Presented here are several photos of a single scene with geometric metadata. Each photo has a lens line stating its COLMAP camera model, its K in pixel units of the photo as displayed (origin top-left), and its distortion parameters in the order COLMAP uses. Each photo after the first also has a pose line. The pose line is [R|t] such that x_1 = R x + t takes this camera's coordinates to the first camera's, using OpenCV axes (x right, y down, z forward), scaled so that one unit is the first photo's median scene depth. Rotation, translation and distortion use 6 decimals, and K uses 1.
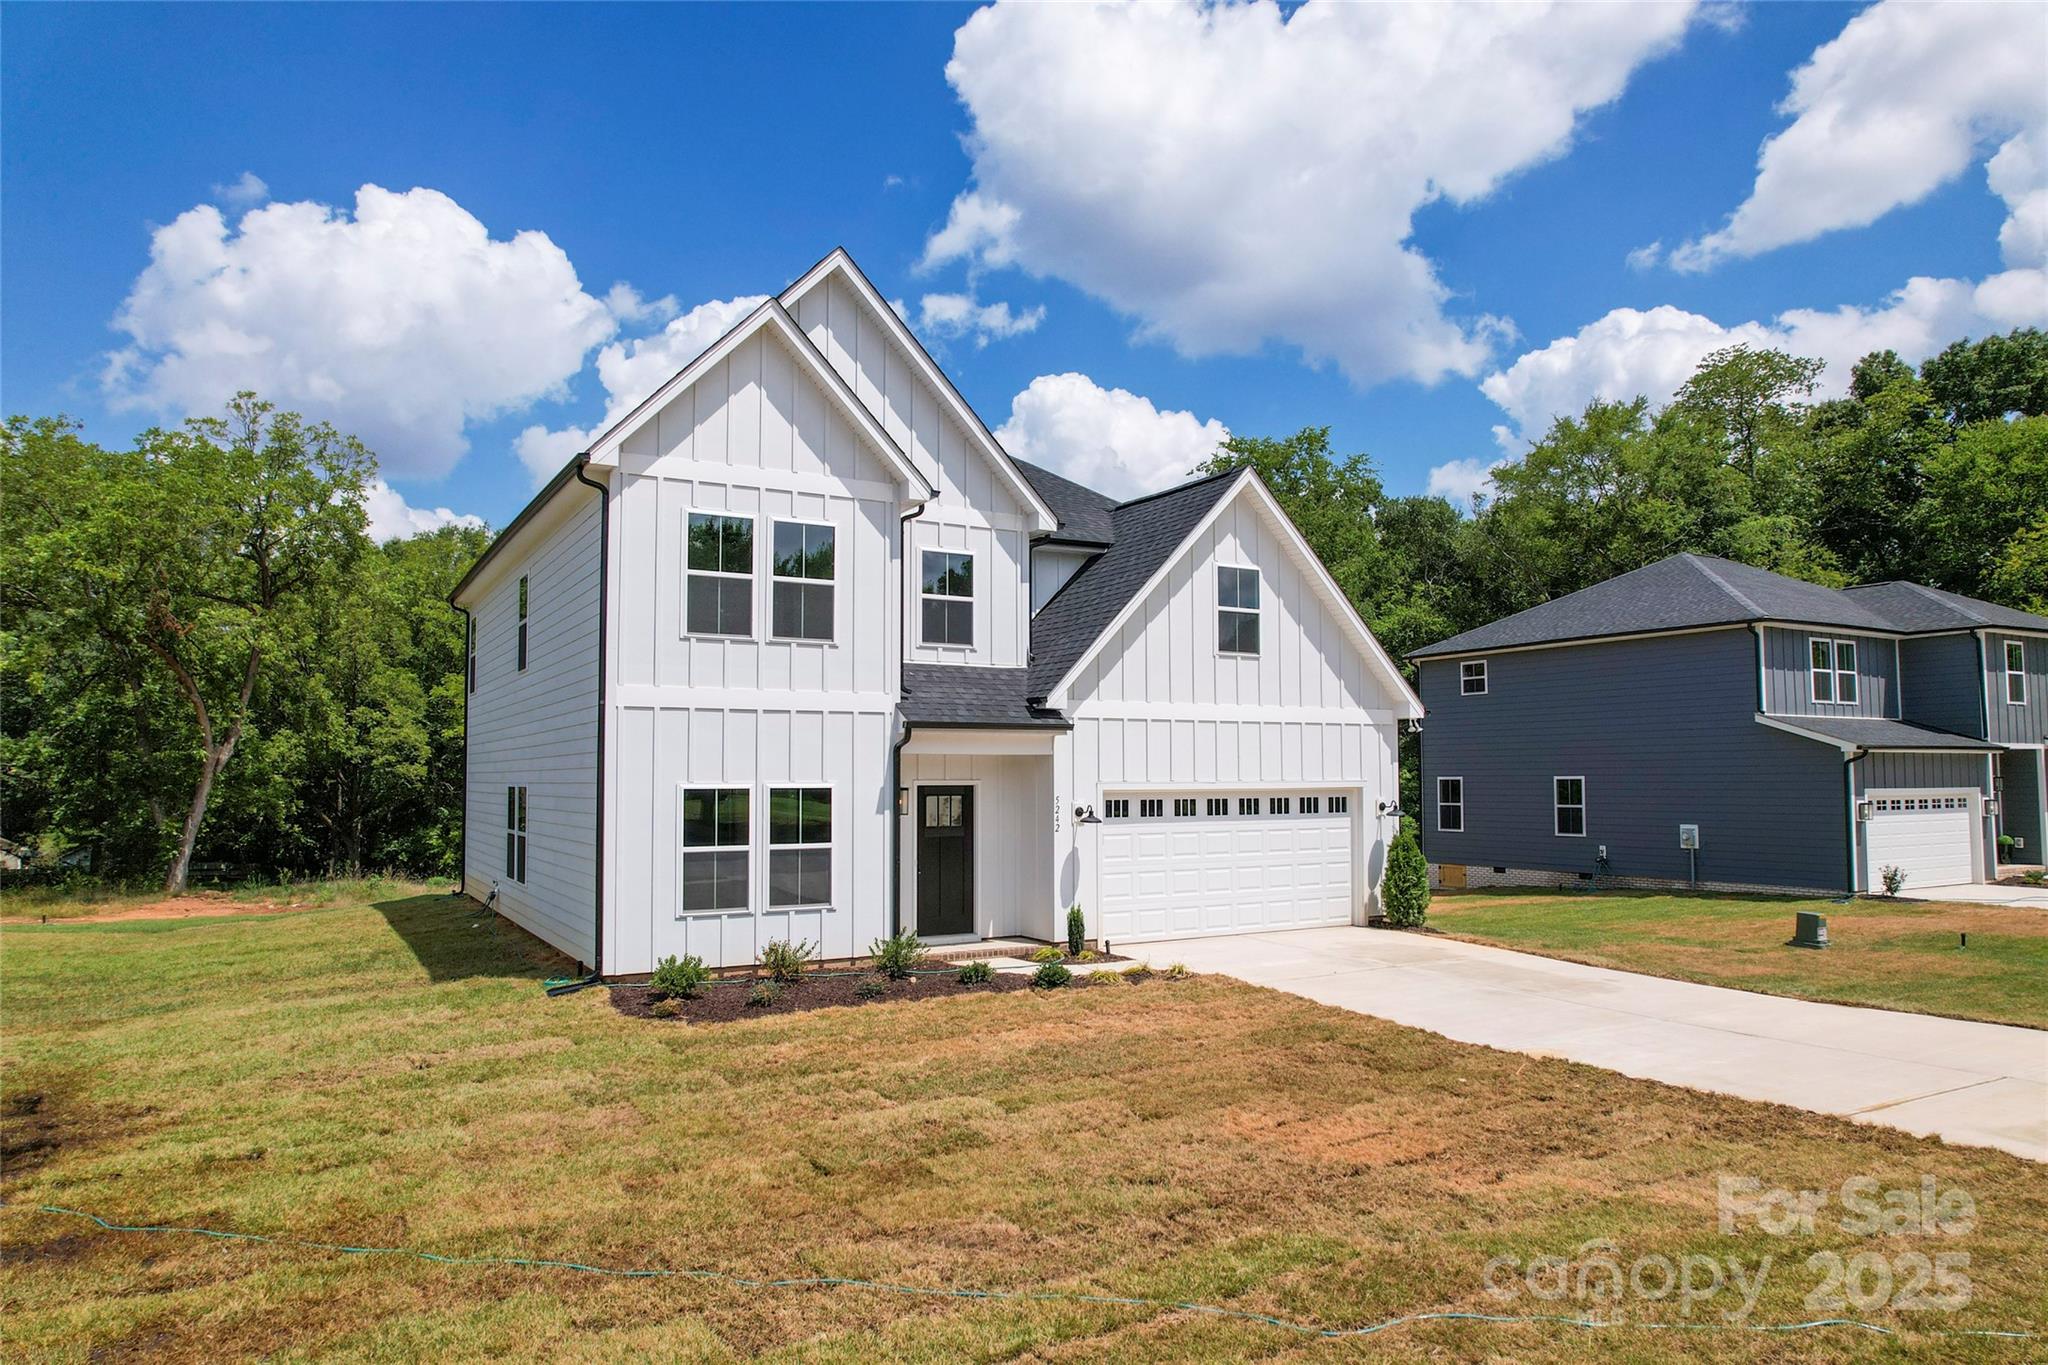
lens RADIAL K [[1352.5, 0, 1020.2], [0, 1352.5, 685.6], [0, 0, 1]] dist [-0.005312, 0.002500]
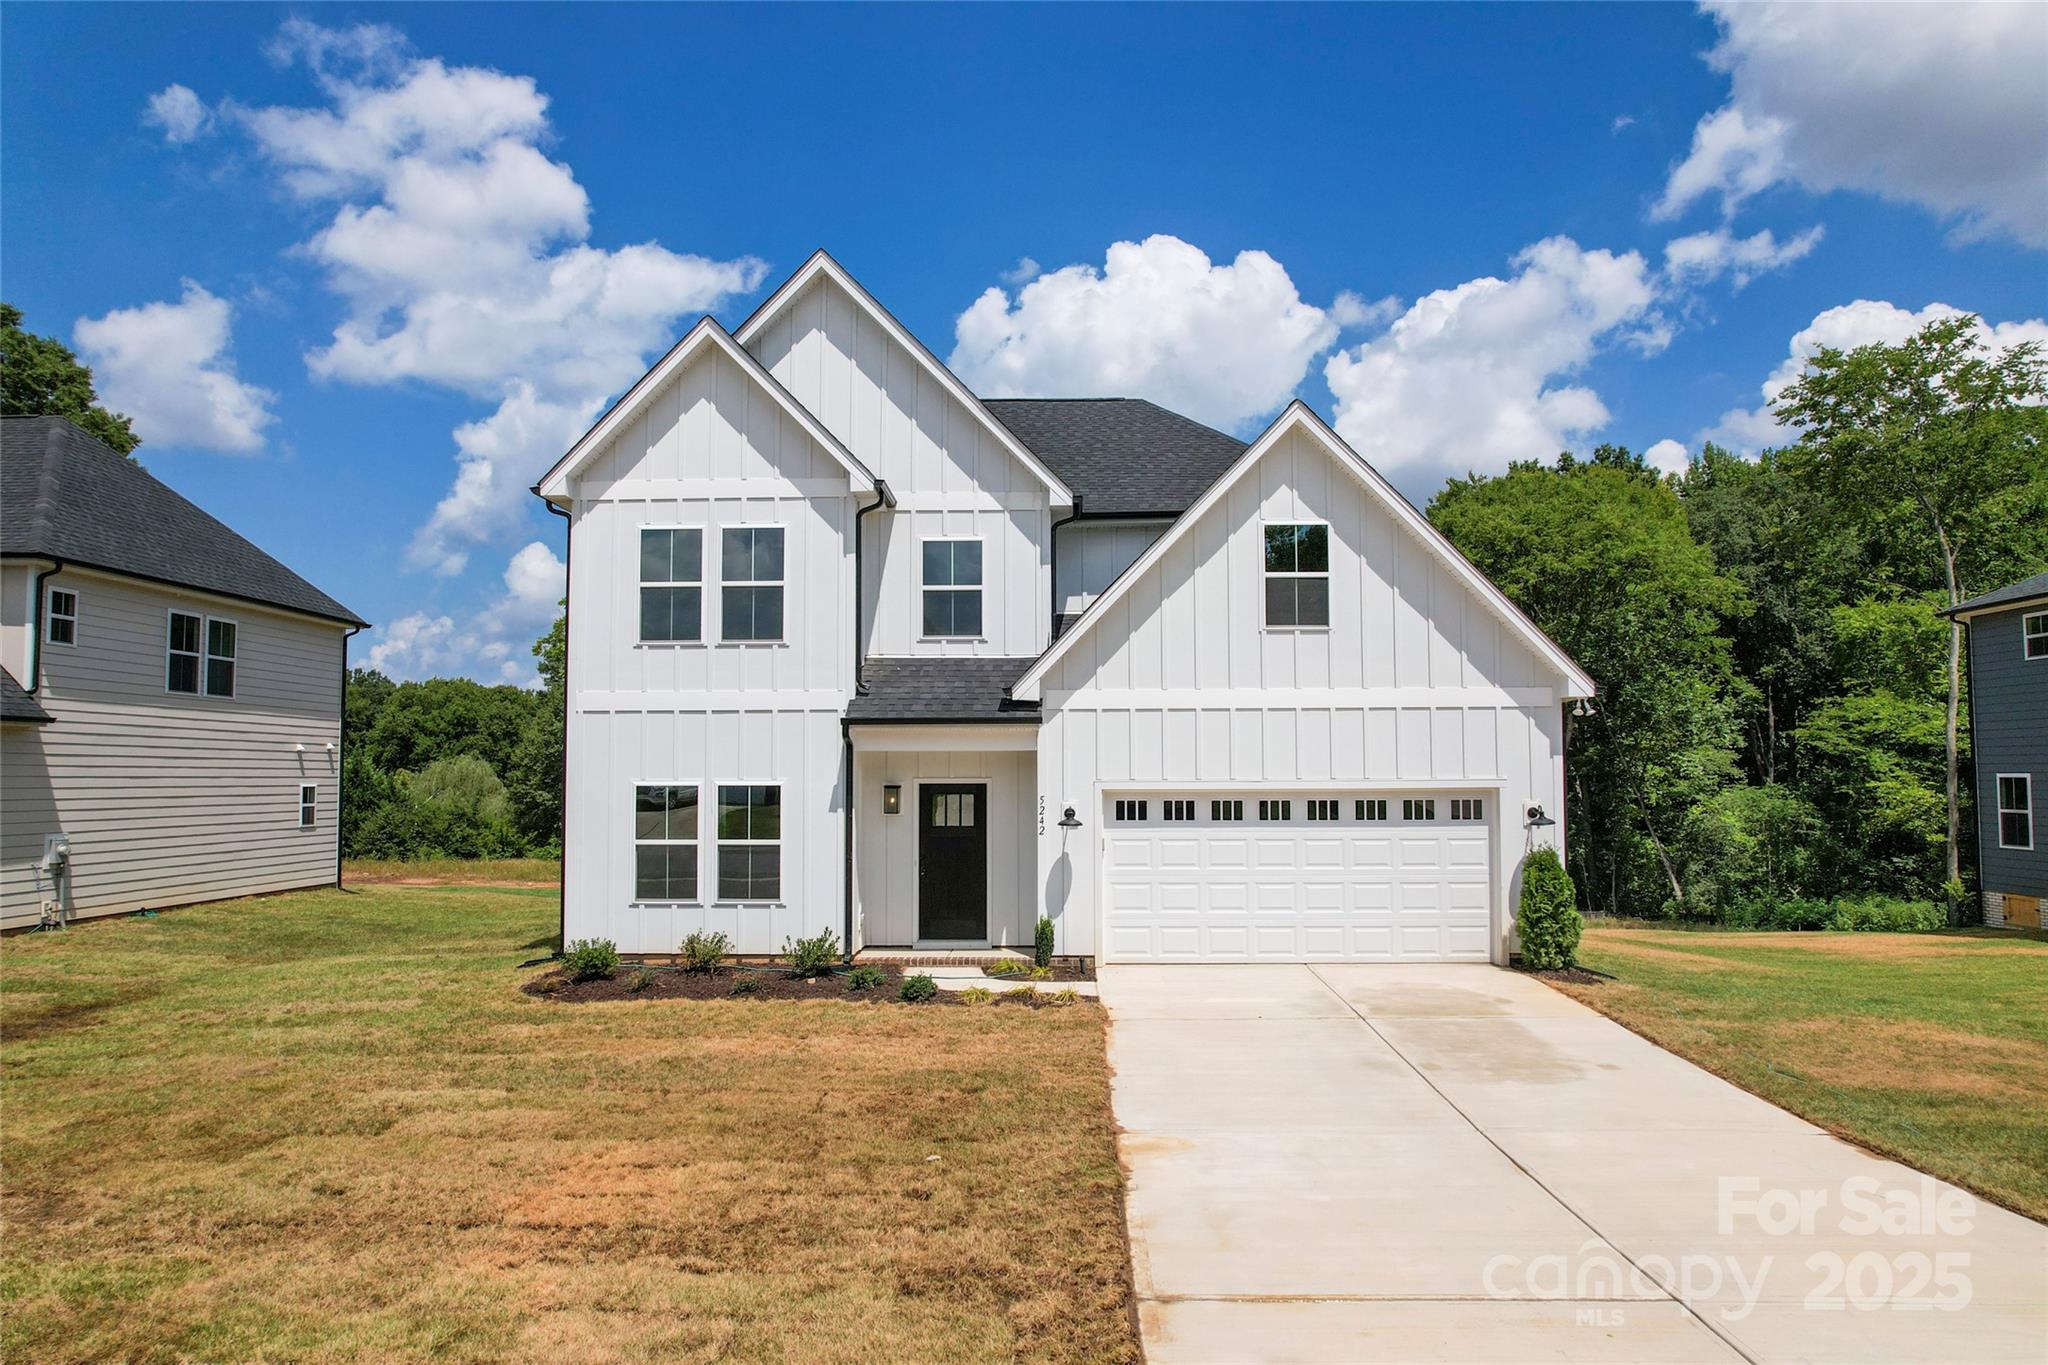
lens RADIAL K [[1352.5, 0, 1022.3], [0, 1352.5, 688.7], [0, 0, 1]] dist [-0.005312, 0.002500]
pose [[0.849342, -0.034912, -0.526687, 0.470116], [0.035361, 0.999332, -0.009219, 0.016191], [0.526657, -0.010794, 0.850009, 0.201928]]
